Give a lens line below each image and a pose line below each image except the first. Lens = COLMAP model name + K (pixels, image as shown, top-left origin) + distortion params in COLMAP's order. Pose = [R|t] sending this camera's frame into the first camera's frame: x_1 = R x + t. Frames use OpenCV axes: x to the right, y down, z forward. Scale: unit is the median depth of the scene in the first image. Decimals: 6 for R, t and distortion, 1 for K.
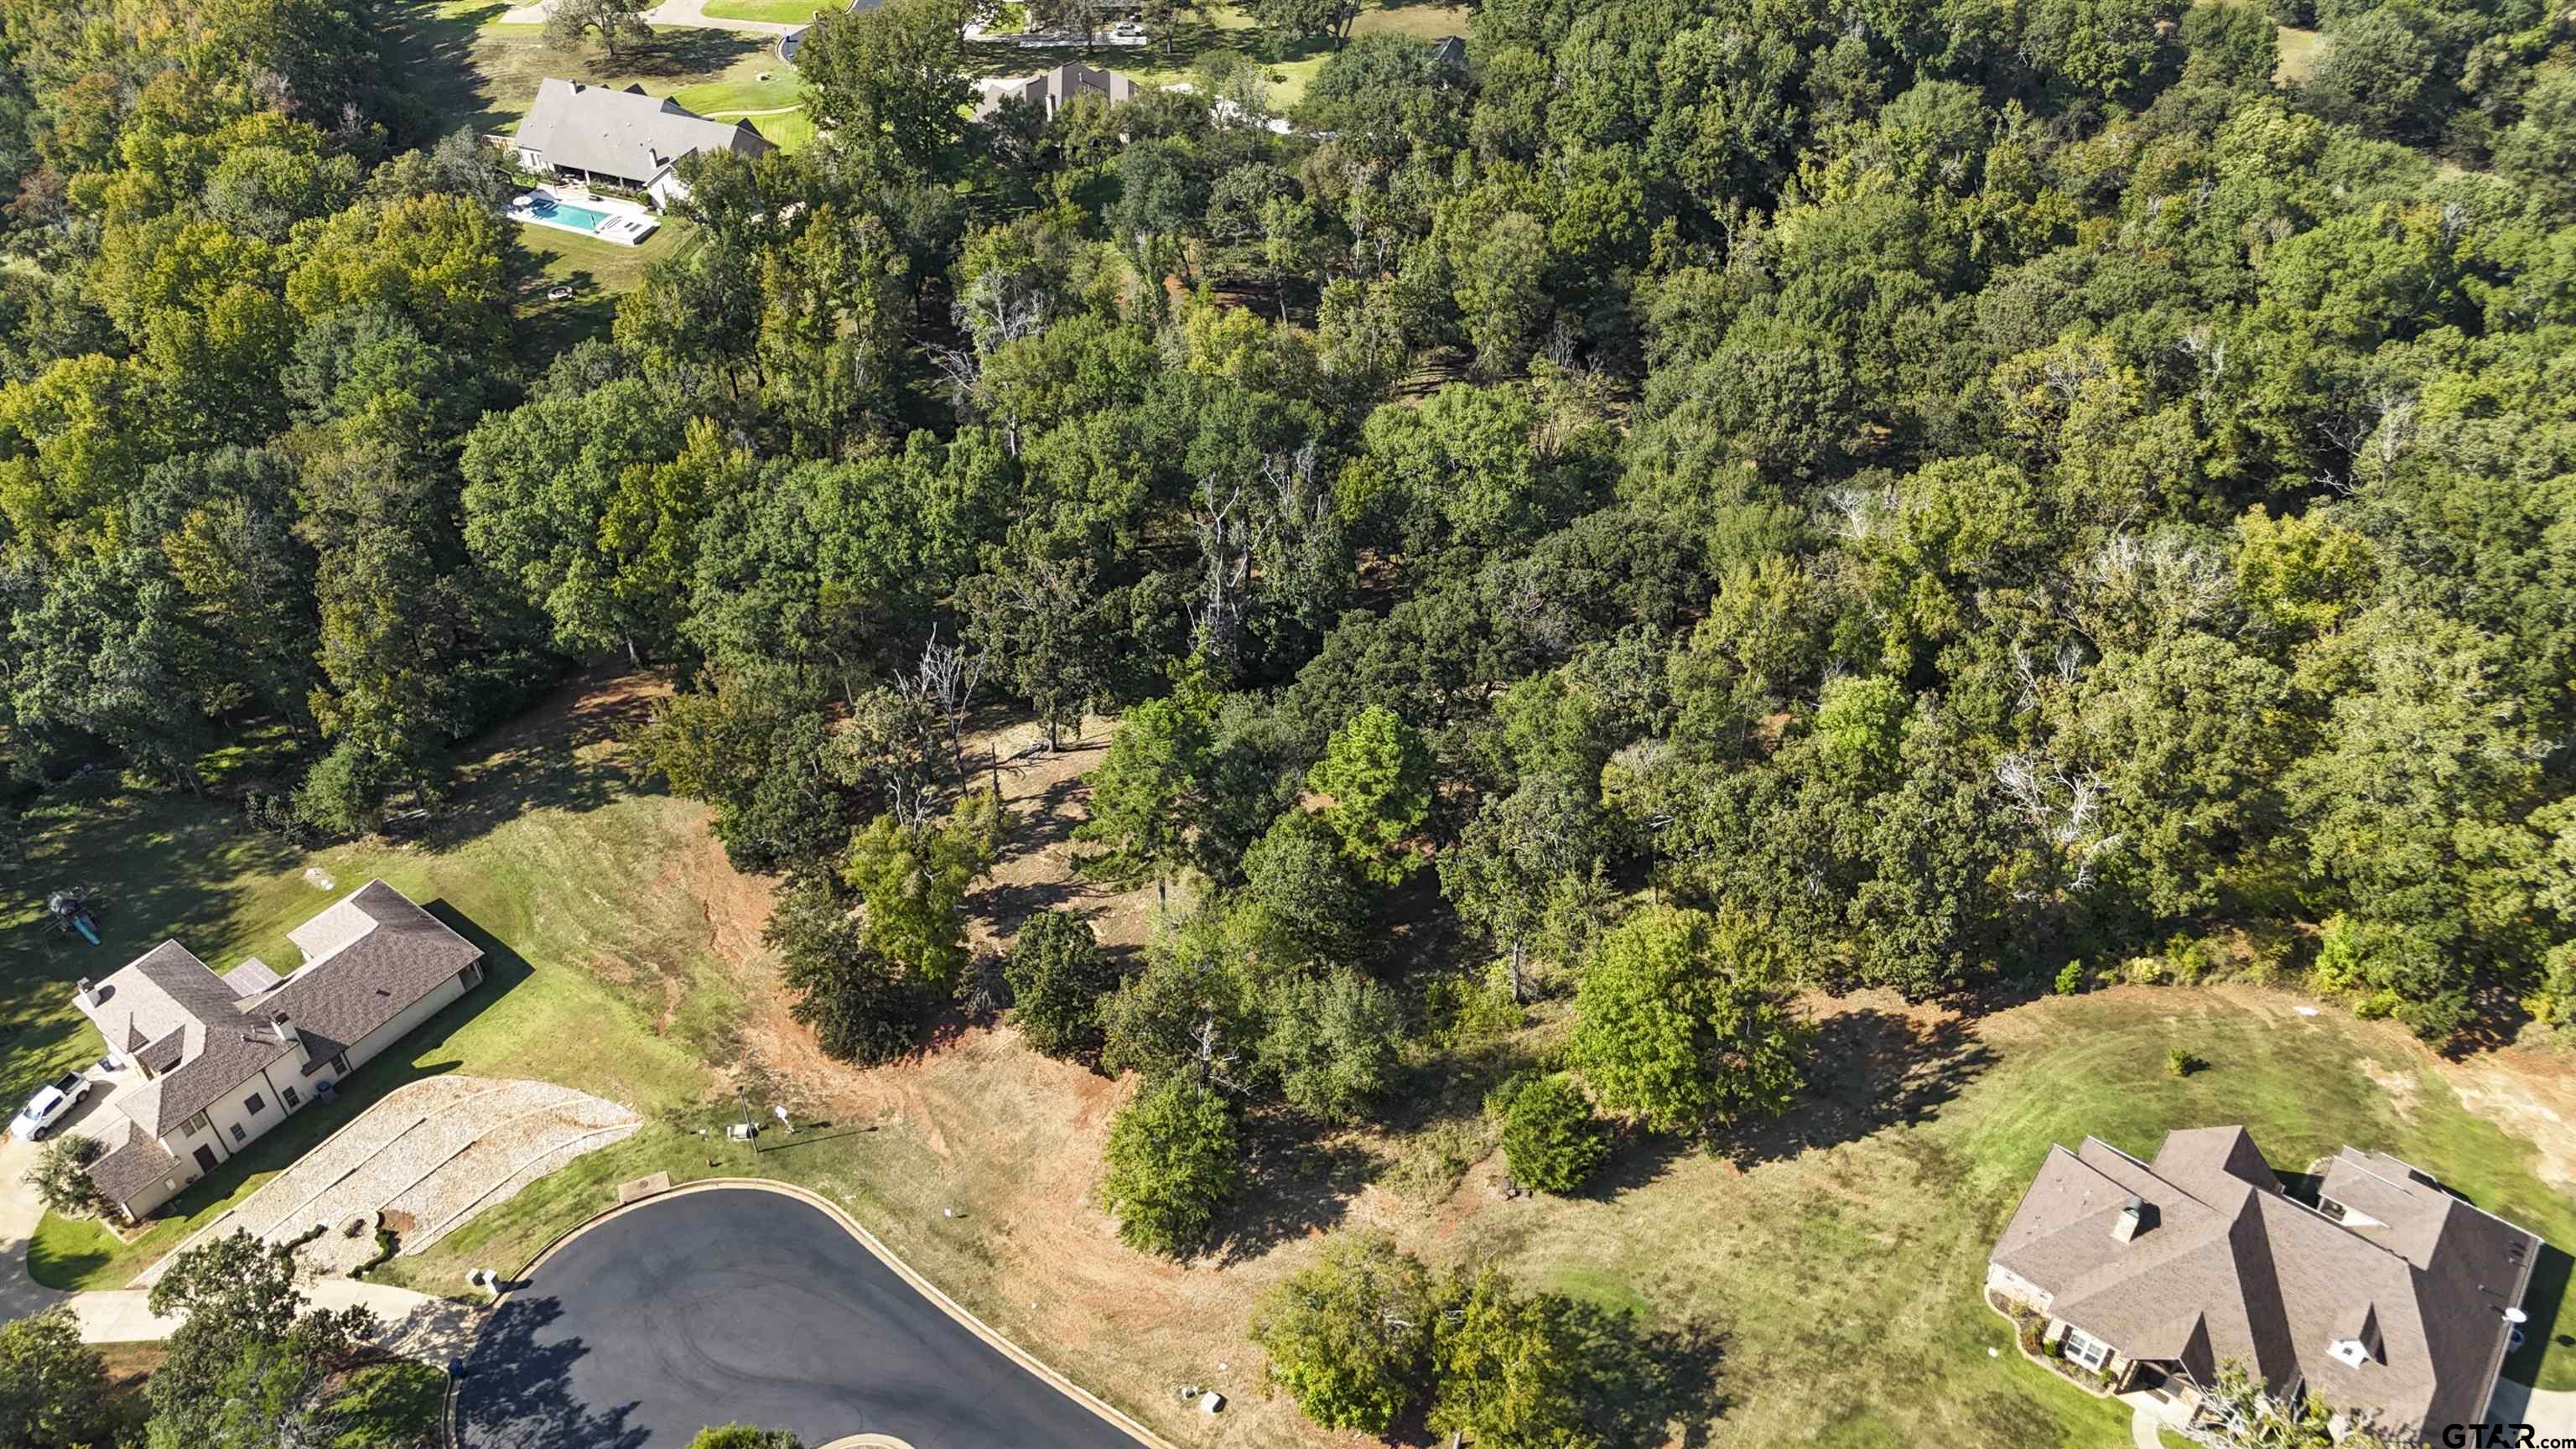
lens RADIAL K [[1907.2, 0, 1293.8], [0, 1907.2, 715.3], [0, 0, 1]] dist [0.026459, 0.001555]
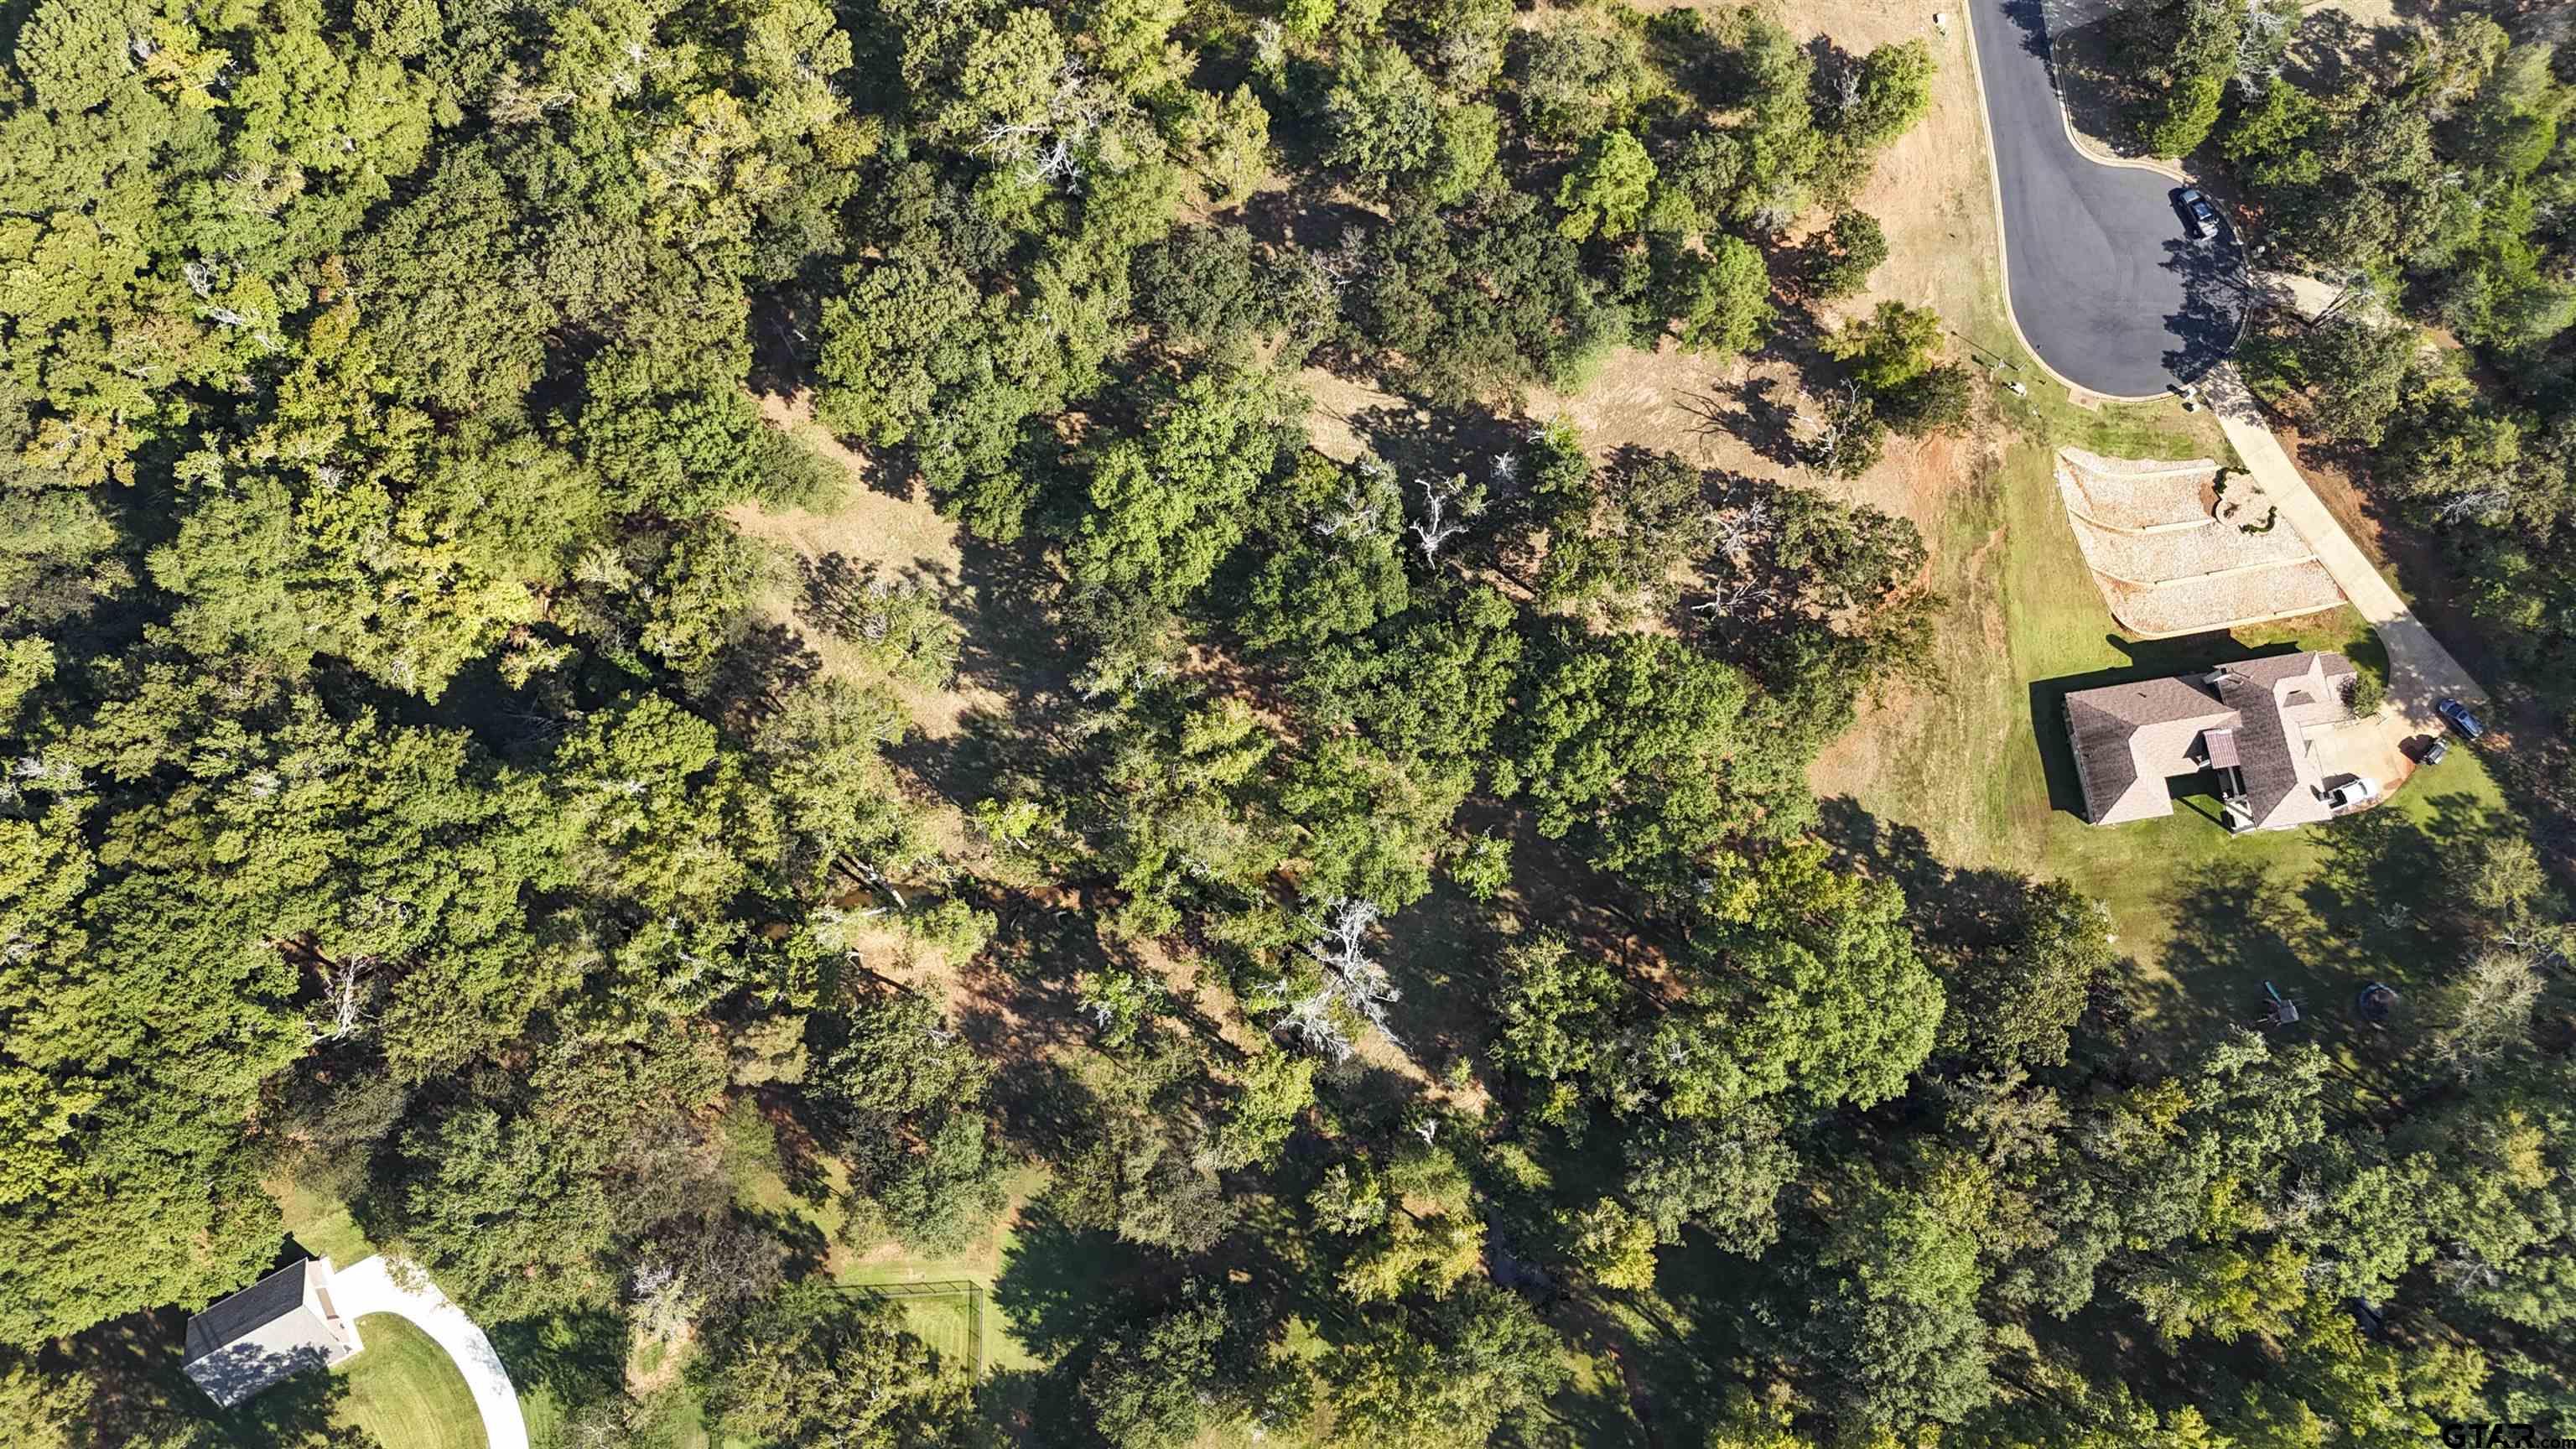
lens RADIAL K [[1907.2, 0, 1293.8], [0, 1907.2, 715.3], [0, 0, 1]] dist [0.026459, 0.001555]
pose [[-0.708456, -0.685456, 0.168048, -0.248235], [0.473927, -0.285619, 0.832956, -1.132617], [-0.522957, 0.669755, 0.527205, 0.525714]]
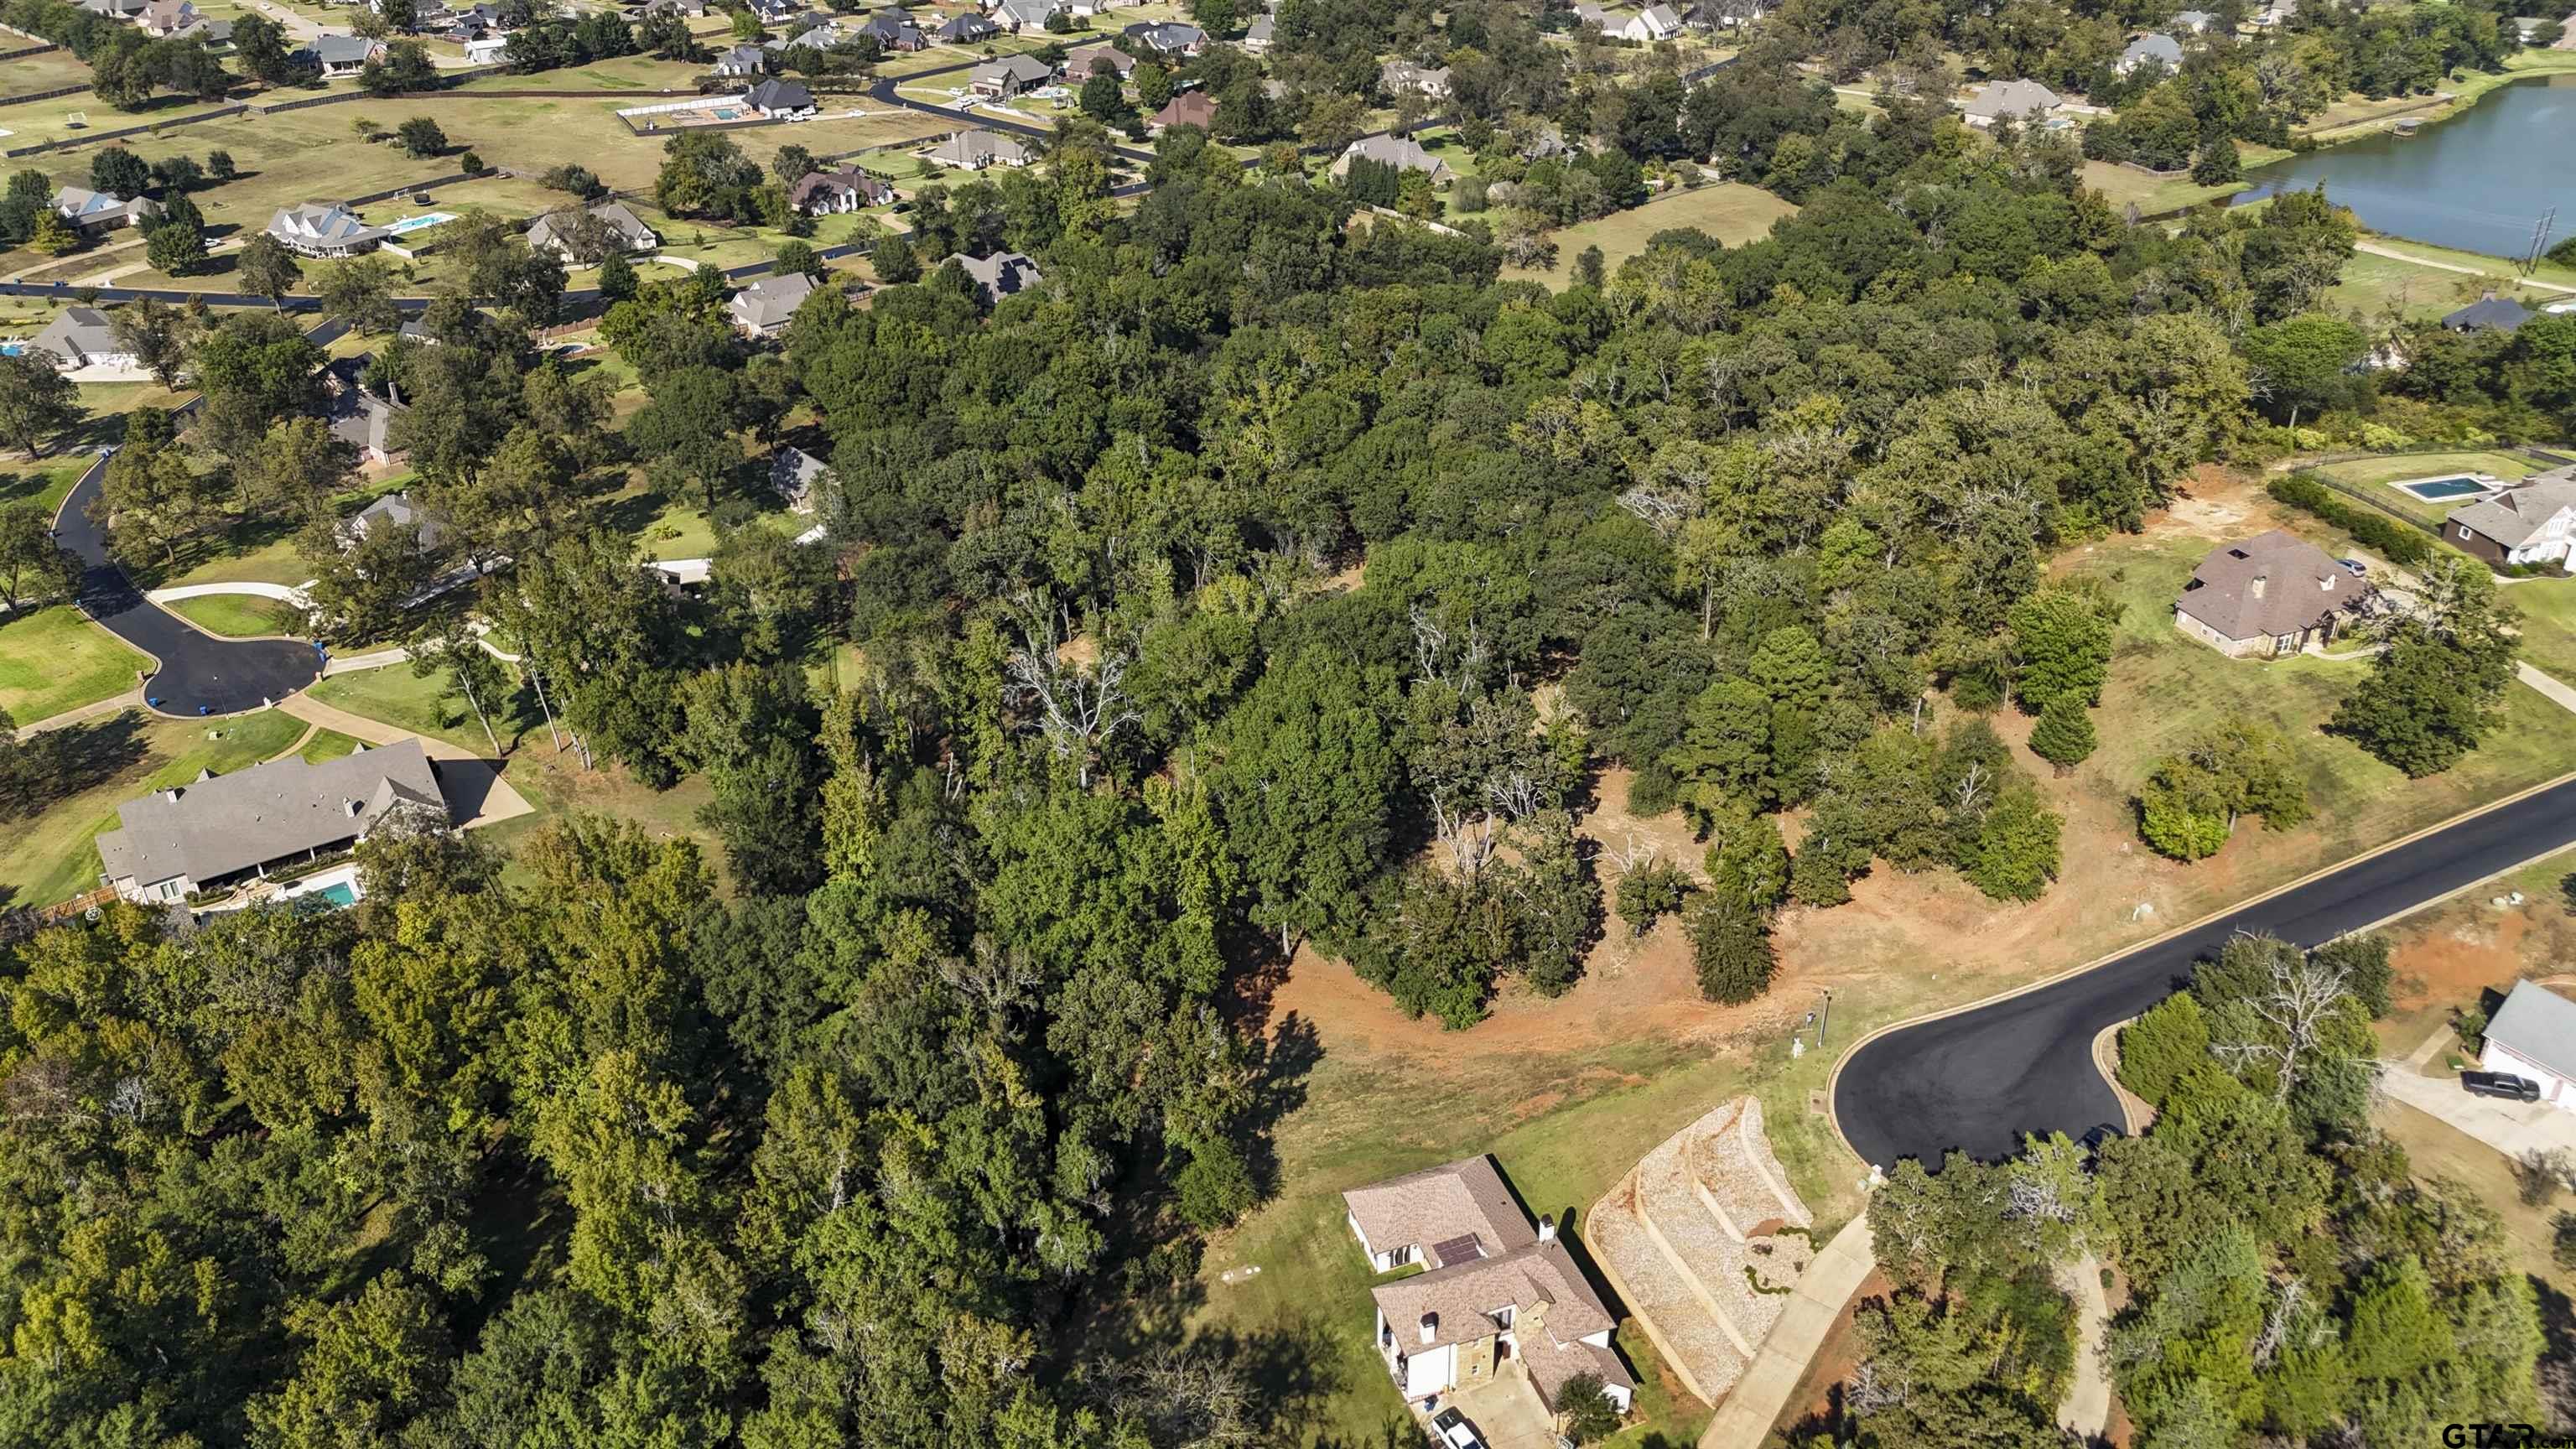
lens RADIAL K [[1884.9, 0, 1288.0], [0, 1884.9, 724.5], [0, 0, 1]] dist [0.055467, -0.053499]
pose [[0.552779, -0.418433, 0.720659, -1.103784], [0.547108, 0.834542, 0.064899, -0.217876], [-0.628576, 0.358404, 0.690245, 0.150347]]
